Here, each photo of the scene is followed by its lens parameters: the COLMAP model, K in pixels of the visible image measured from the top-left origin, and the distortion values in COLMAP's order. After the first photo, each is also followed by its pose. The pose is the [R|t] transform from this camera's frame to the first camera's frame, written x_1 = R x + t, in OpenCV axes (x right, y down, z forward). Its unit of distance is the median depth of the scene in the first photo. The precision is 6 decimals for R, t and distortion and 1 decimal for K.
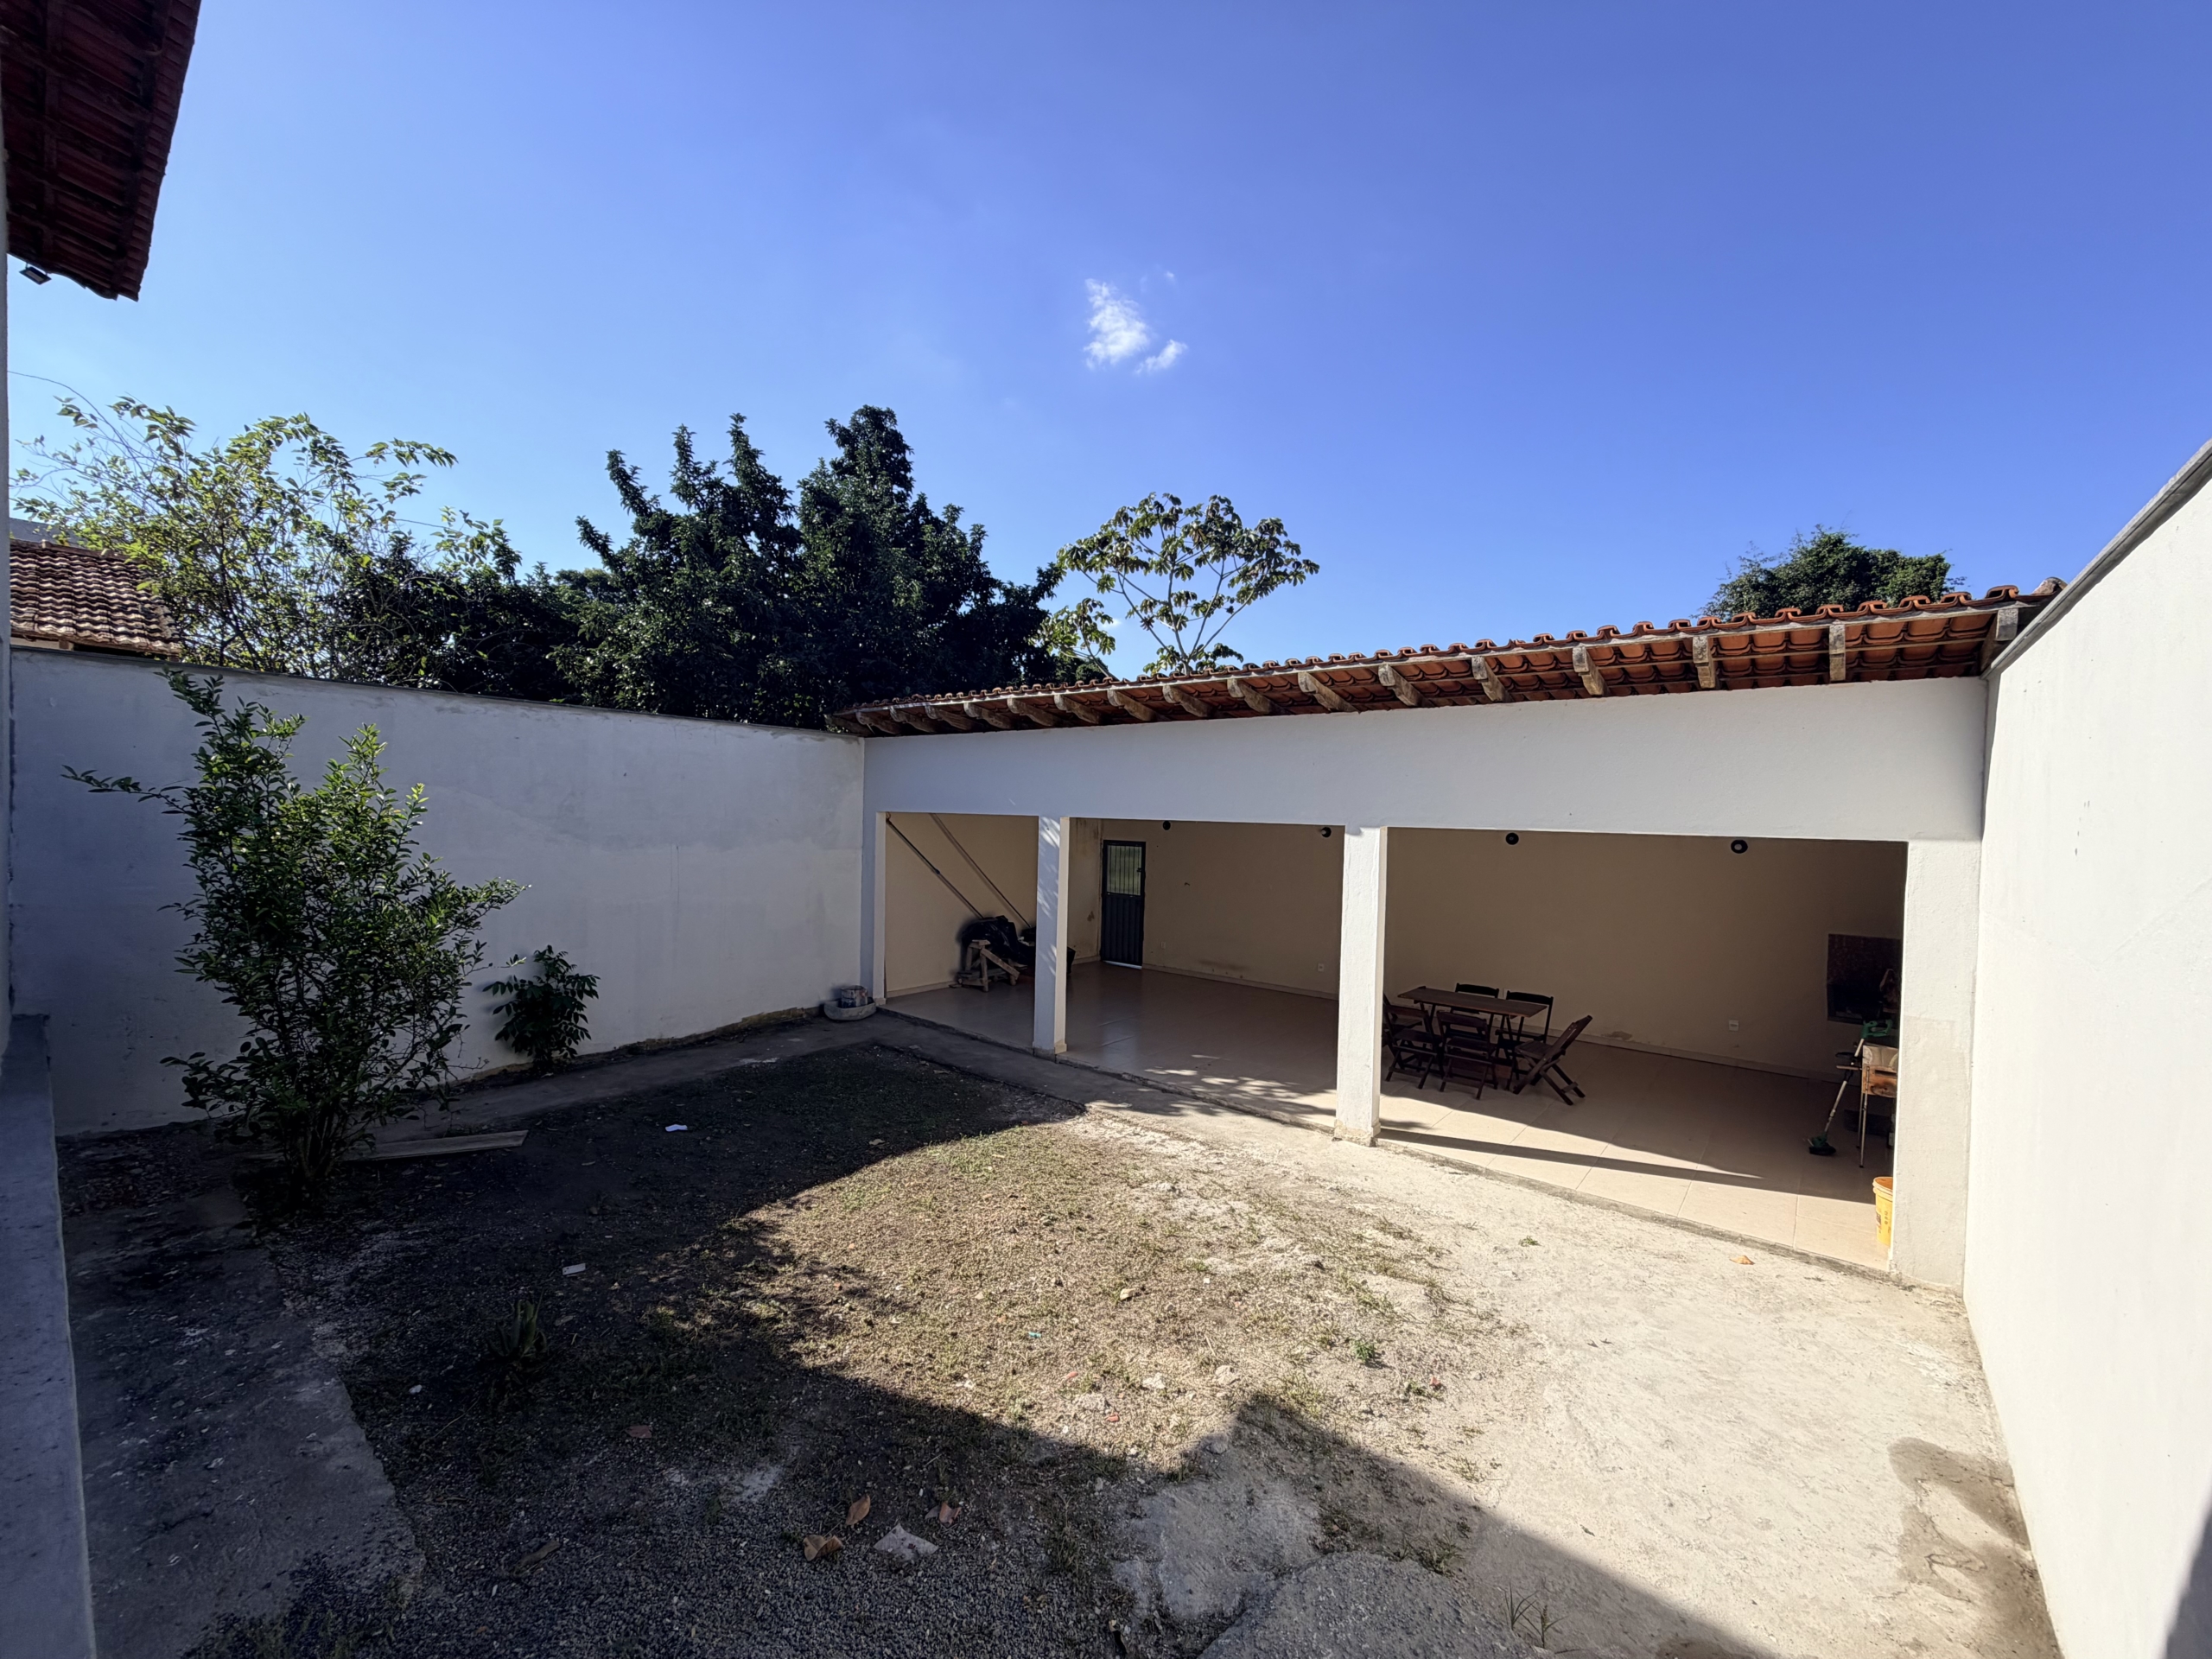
lens RADIAL K [[890.6, 0, 1100.1], [0, 890.6, 846.2], [0, 0, 1]] dist [0.006461, -0.000687]
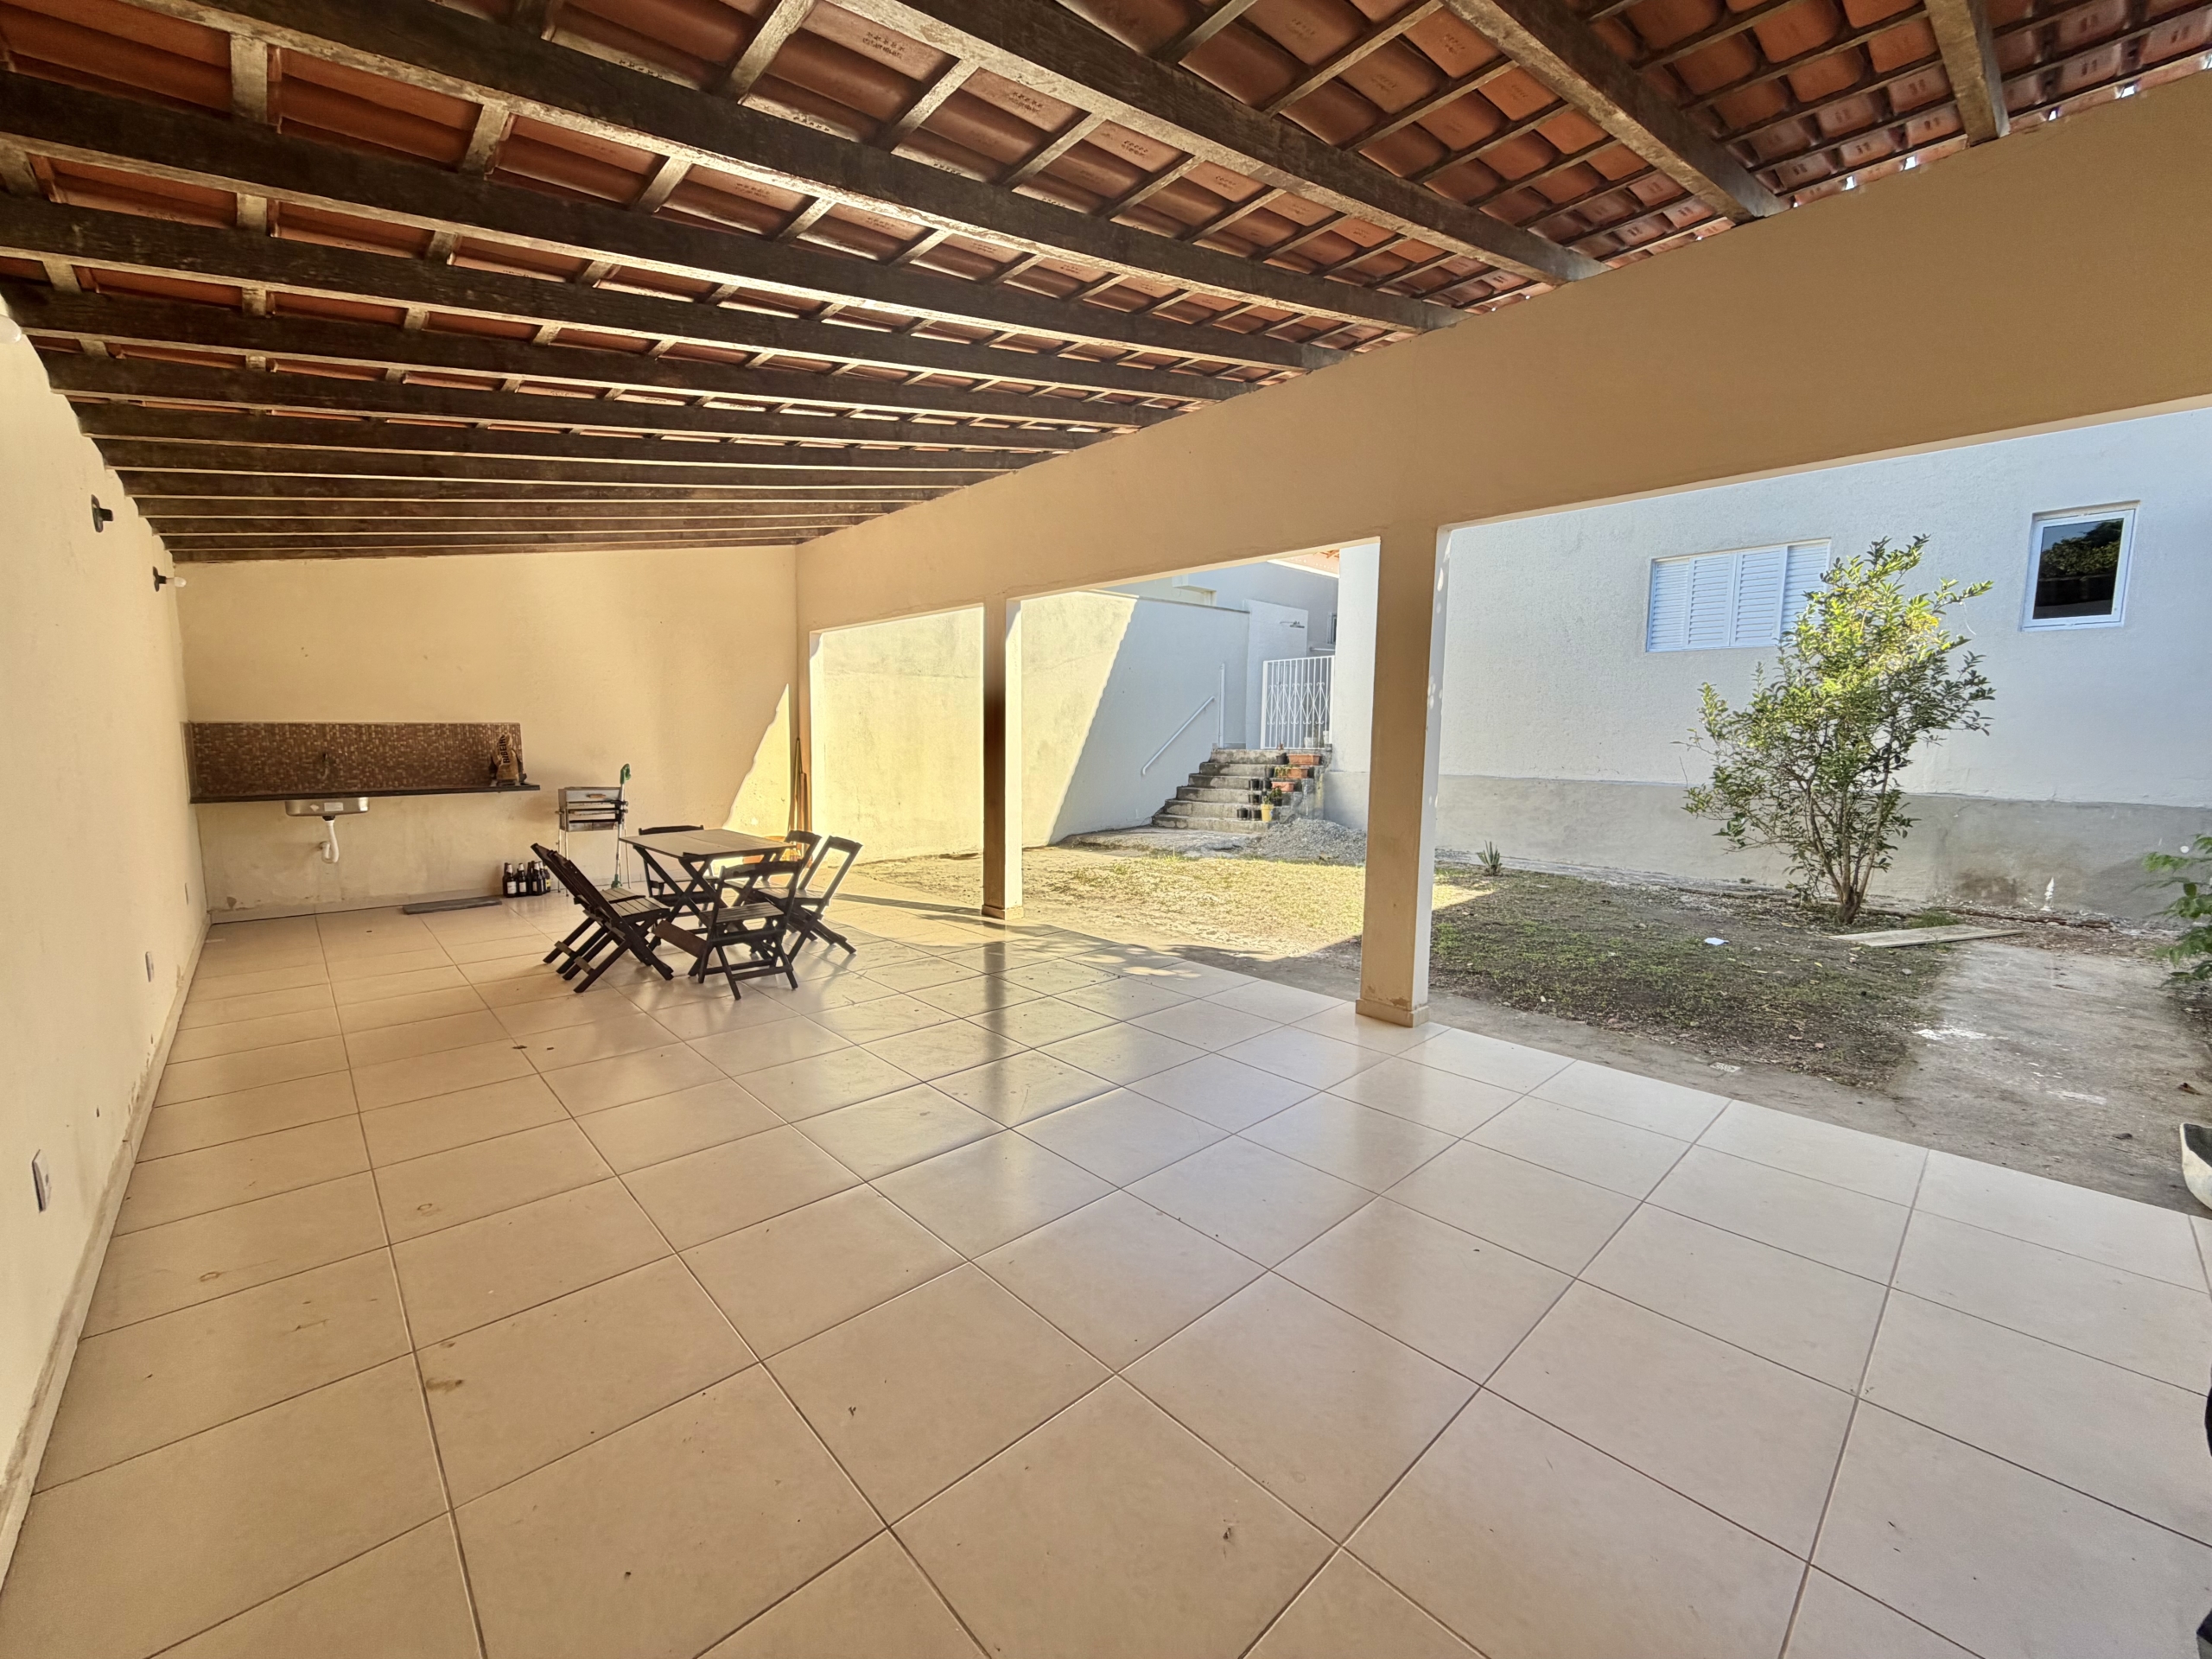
lens RADIAL K [[890.6, 0, 1105.2], [0, 890.6, 828.0], [0, 0, 1]] dist [0.006461, -0.000687]
pose [[-0.989184, -0.046460, 0.139128, 0.037000], [-0.026925, 0.989908, 0.139129, 0.064389], [-0.144188, 0.133878, -0.980452, 1.595890]]
